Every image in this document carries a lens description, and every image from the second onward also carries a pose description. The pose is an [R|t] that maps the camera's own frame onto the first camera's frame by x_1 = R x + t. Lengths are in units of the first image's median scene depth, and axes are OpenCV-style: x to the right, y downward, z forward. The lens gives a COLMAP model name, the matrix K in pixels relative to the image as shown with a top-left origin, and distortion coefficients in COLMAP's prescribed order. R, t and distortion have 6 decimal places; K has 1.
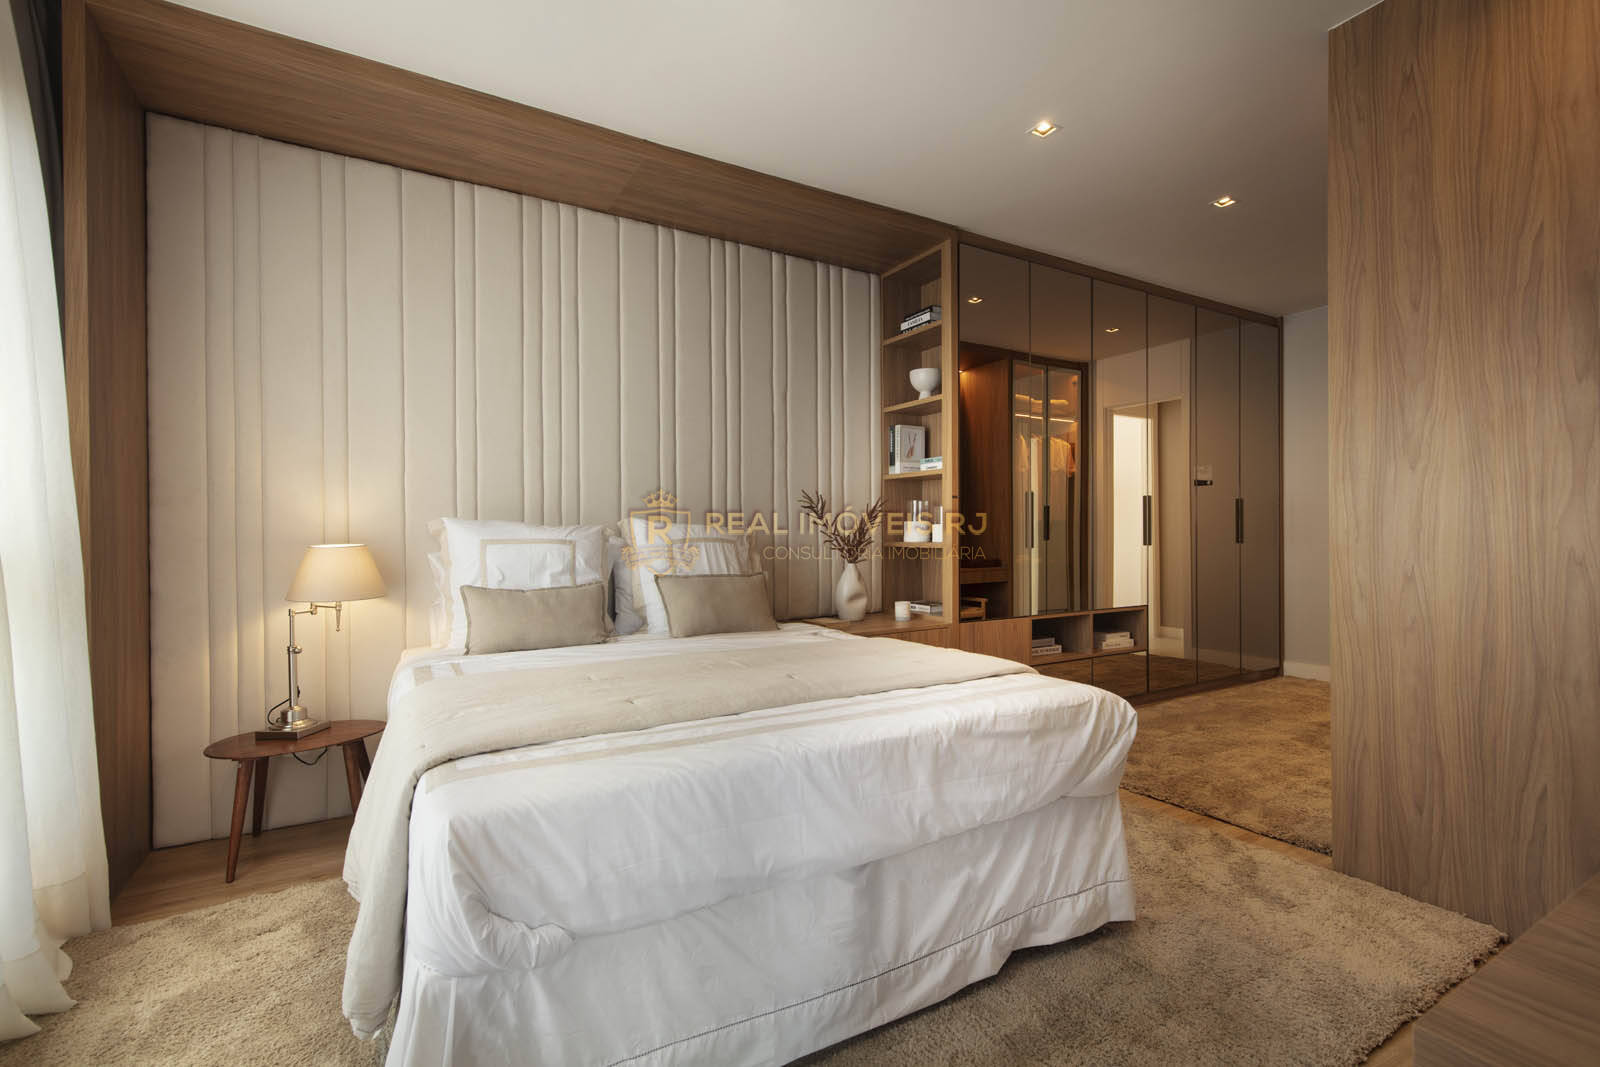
lens RADIAL K [[777.3, 0, 796.9], [0, 777.3, 538.7], [0, 0, 1]] dist [-0.002013, 0.024493]
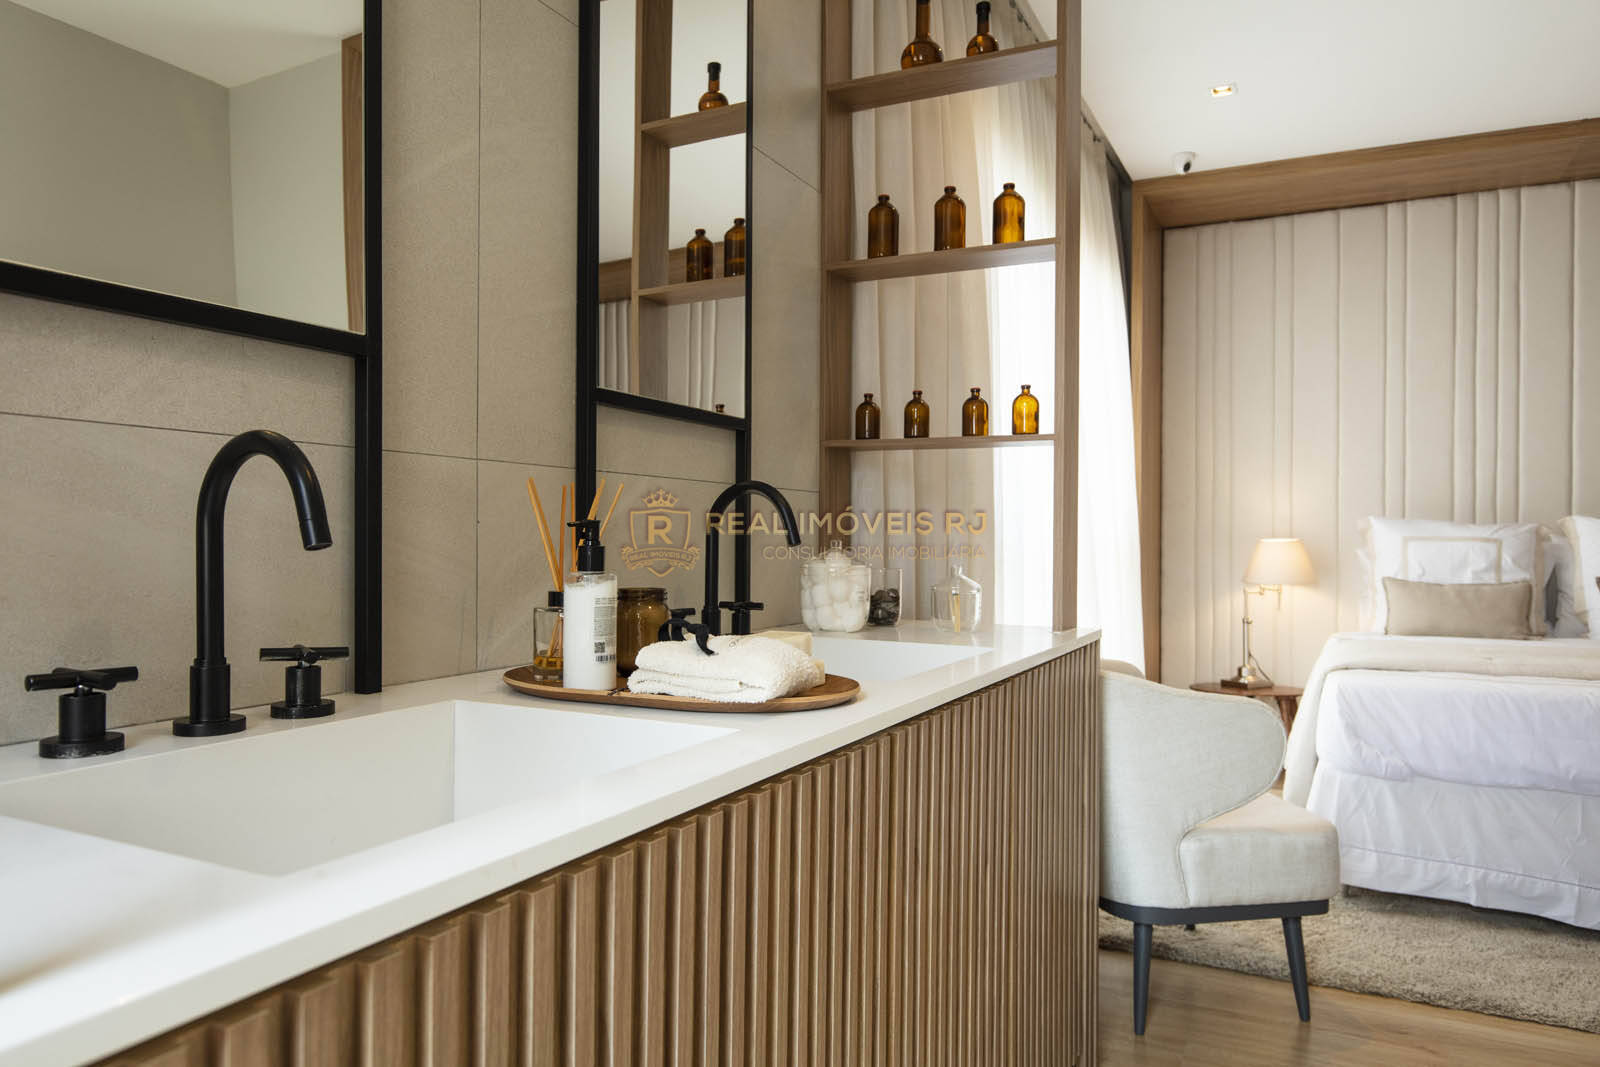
lens RADIAL K [[1084.8, 0, 799.0], [0, 1084.8, 535.3], [0, 0, 1]] dist [0.000319, -0.035960]
pose [[0.583133, 0.011958, -0.812289, 0.335994], [-0.017445, 0.999845, 0.002195, 0.011251], [0.812189, 0.012891, 0.583251, -0.580980]]
